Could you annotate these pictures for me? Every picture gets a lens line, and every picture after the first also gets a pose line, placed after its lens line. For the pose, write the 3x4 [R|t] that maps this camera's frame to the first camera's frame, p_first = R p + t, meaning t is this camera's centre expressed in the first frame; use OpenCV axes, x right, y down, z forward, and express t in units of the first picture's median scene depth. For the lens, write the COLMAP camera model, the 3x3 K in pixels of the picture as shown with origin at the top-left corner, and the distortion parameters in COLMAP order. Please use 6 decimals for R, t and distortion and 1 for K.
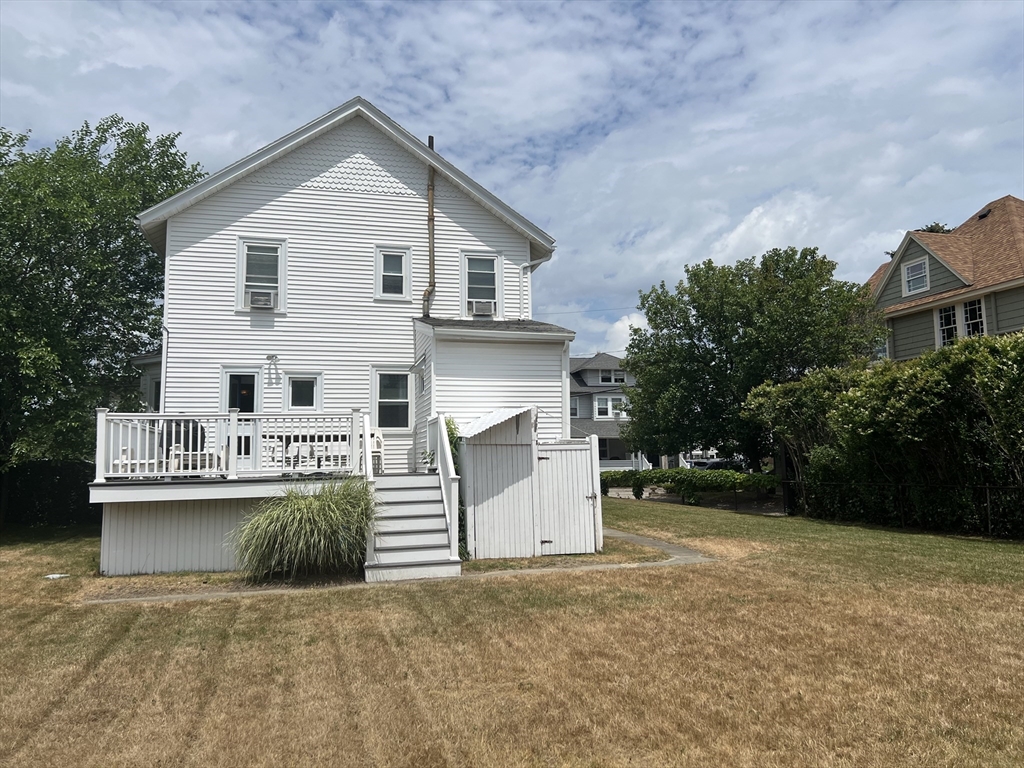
lens RADIAL K [[778.4, 0, 511.3], [0, 778.4, 379.5], [0, 0, 1]] dist [0.046700, -0.061622]
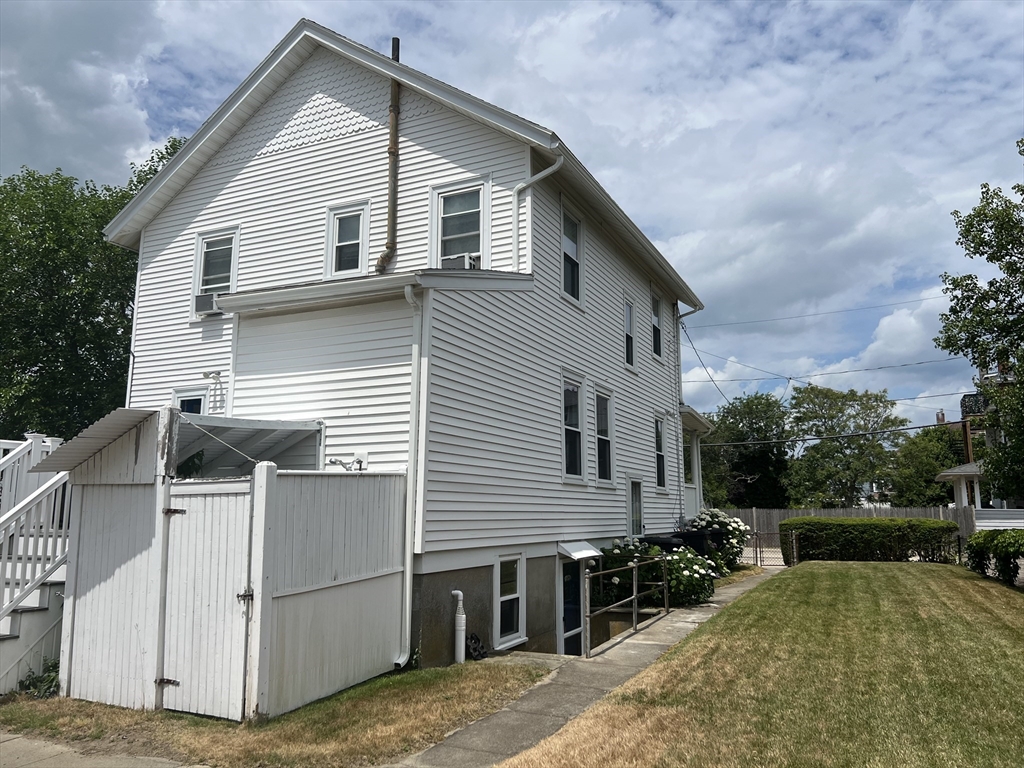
lens RADIAL K [[789.6, 0, 513.0], [0, 789.6, 365.3], [0, 0, 1]] dist [0.064499, -0.085411]
pose [[0.763064, -0.102007, -0.638222, 0.407452], [0.057435, 0.994262, -0.090244, 0.048778], [0.643766, 0.032206, 0.764544, 0.545638]]
